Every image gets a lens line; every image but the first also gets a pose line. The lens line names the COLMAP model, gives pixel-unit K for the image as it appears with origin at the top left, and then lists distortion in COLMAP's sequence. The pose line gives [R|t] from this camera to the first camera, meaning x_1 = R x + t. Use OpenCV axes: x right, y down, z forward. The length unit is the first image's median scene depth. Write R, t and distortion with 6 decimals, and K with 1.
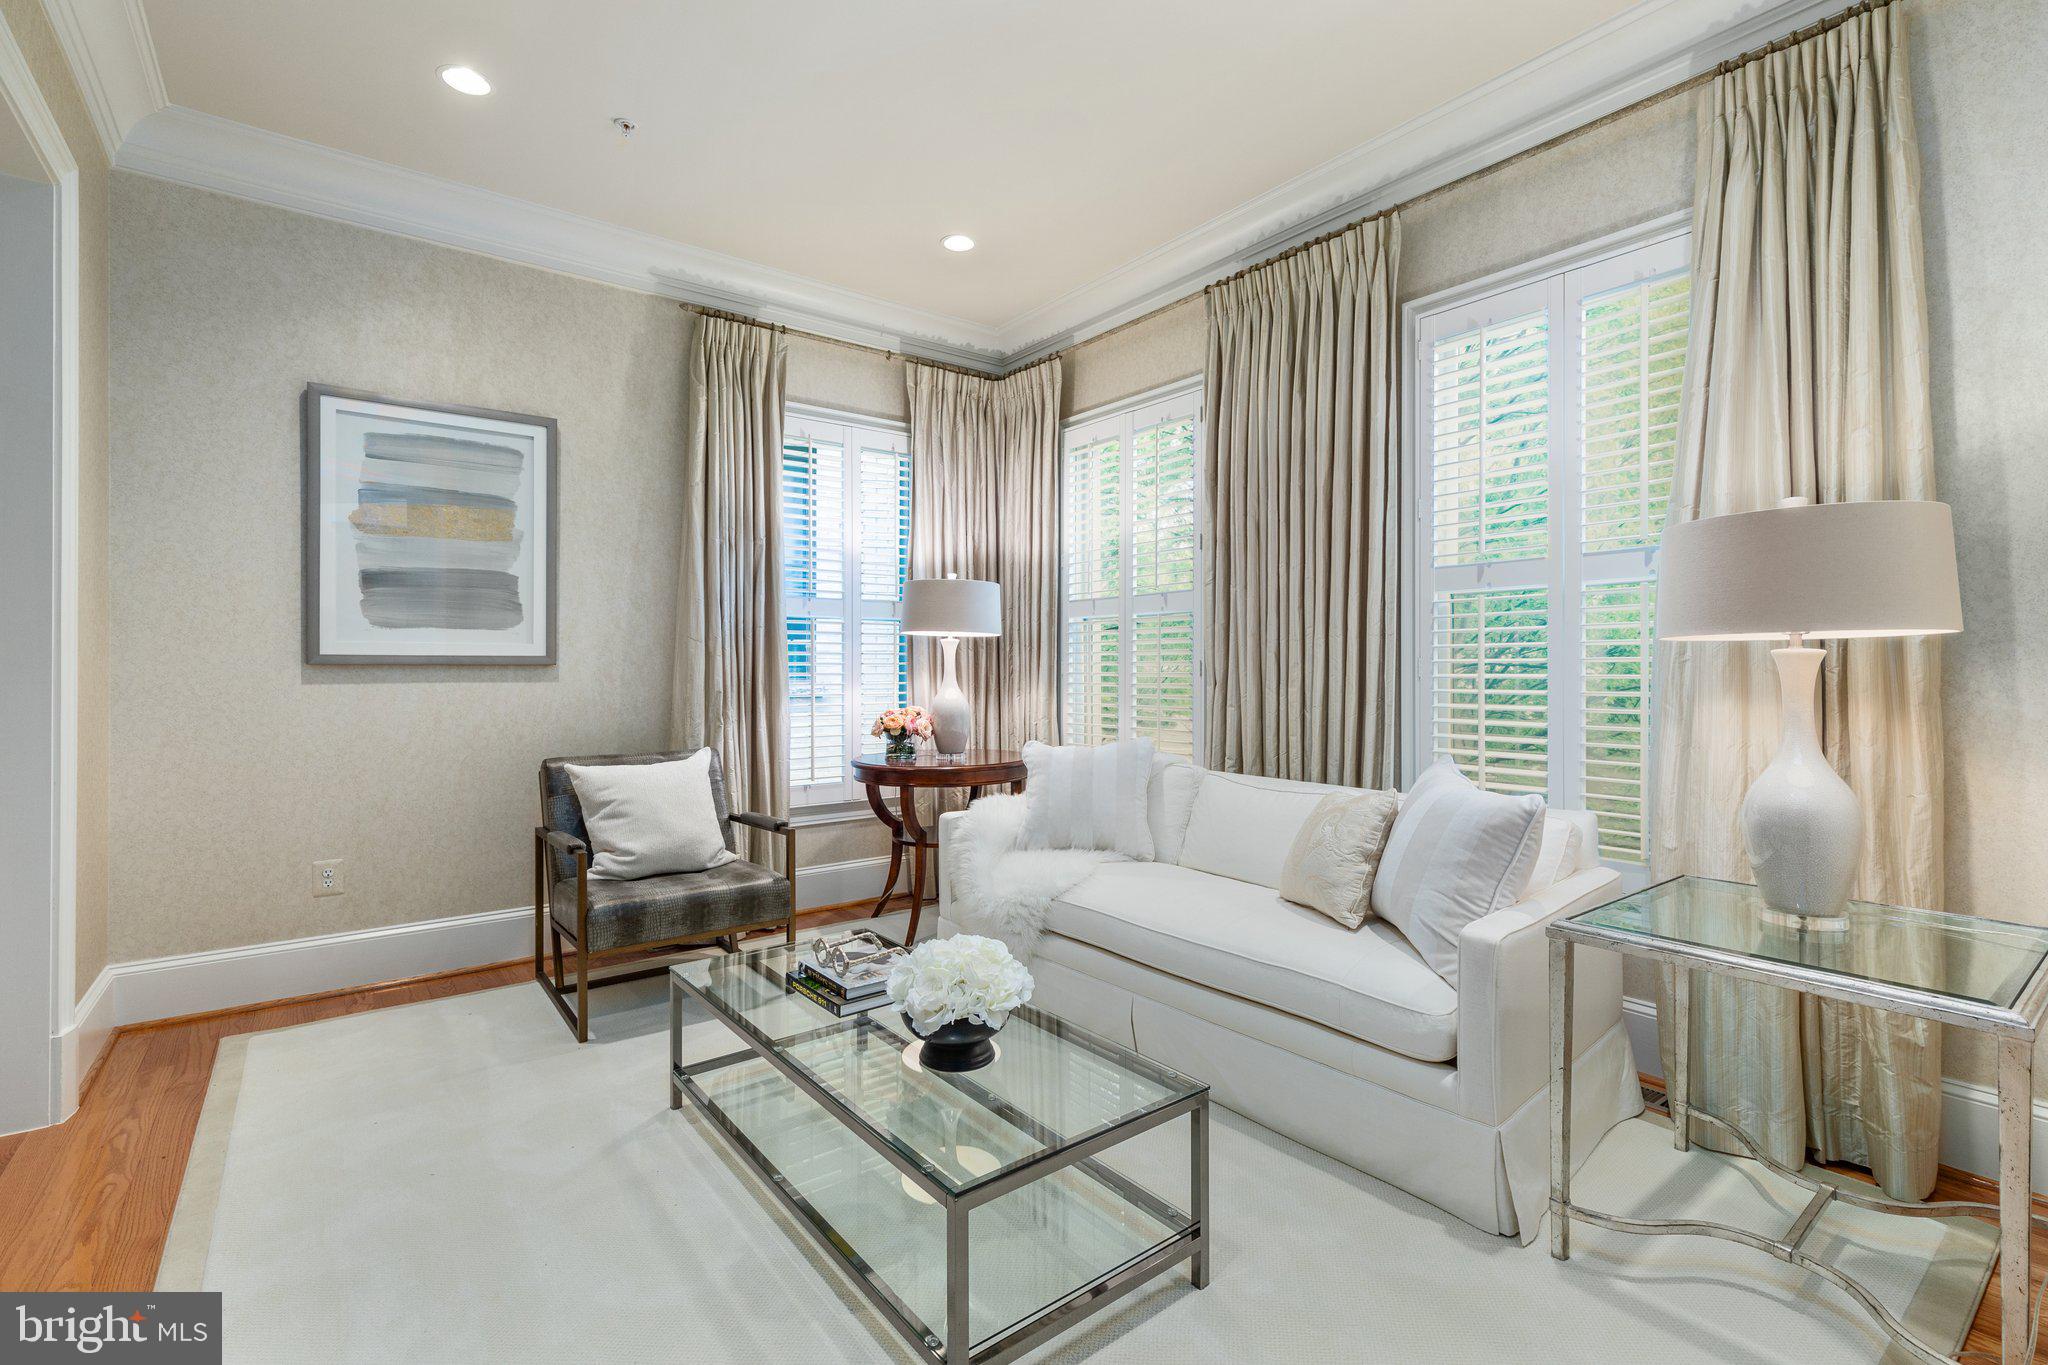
lens RADIAL K [[909.4, 0, 1025.2], [0, 909.4, 668.4], [0, 0, 1]] dist [0.001458, 0.000111]
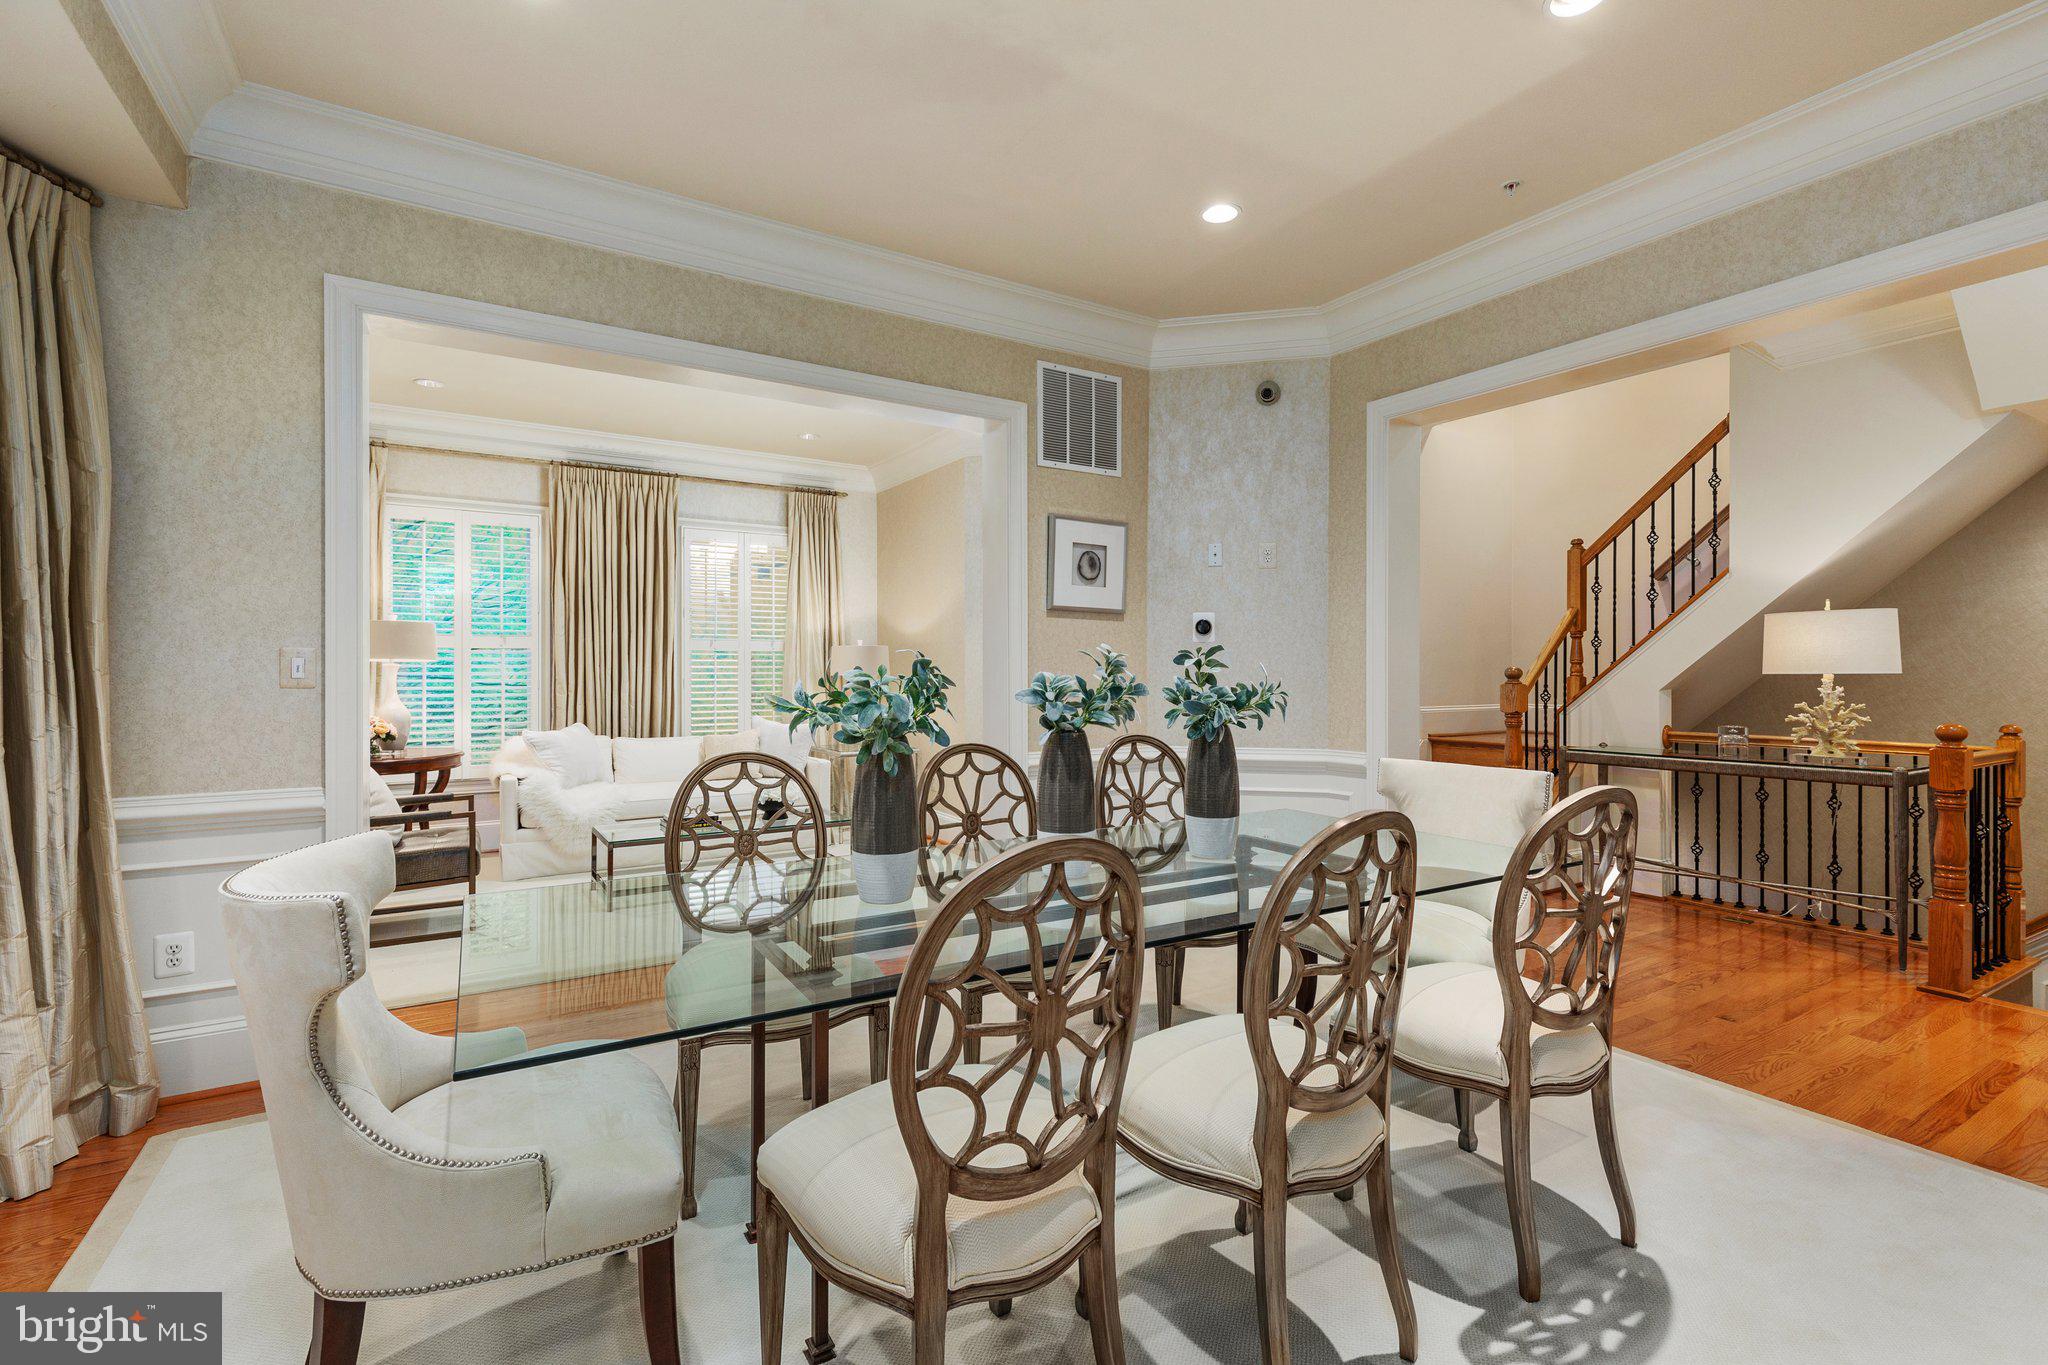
lens RADIAL K [[918.2, 0, 1026.6], [0, 918.2, 669.7], [0, 0, 1]] dist [0.003371, -0.000778]
pose [[0.109185, -0.002530, 0.994018, -1.475835], [0.000562, 0.999997, 0.002484, -0.031390], [-0.994021, 0.000288, 0.109186, -0.077679]]
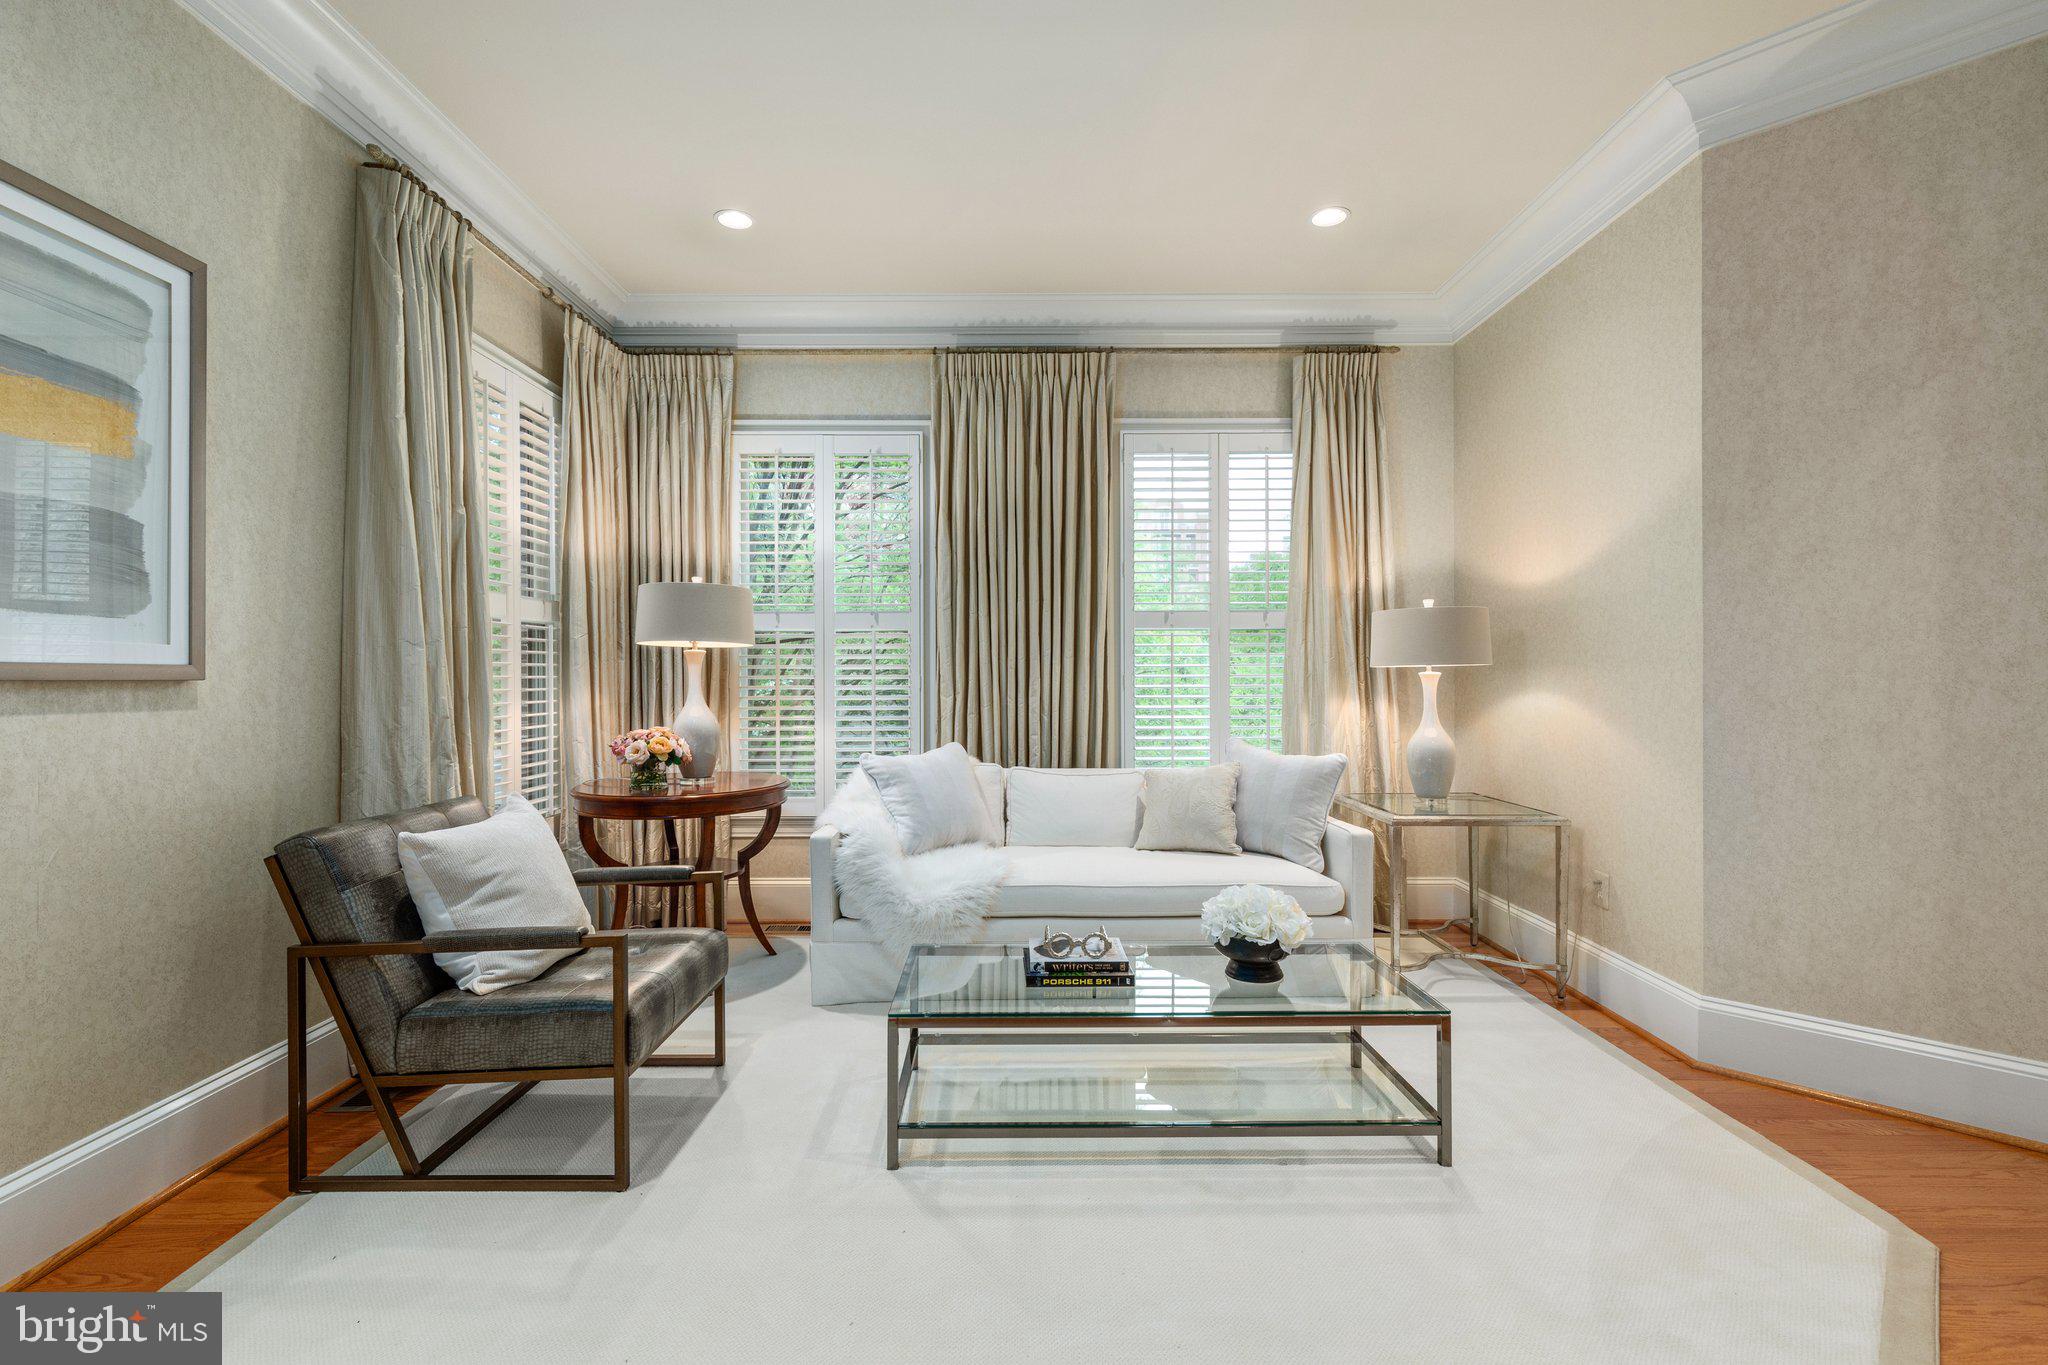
lens RADIAL K [[916.7, 0, 1015.5], [0, 916.7, 686.3], [0, 0, 1]] dist [0.003264, 0.000057]
pose [[0.613949, -0.007128, 0.789313, -0.673768], [0.001460, 0.999968, 0.007895, -0.004024], [-0.789344, -0.003695, 0.613940, 0.220208]]
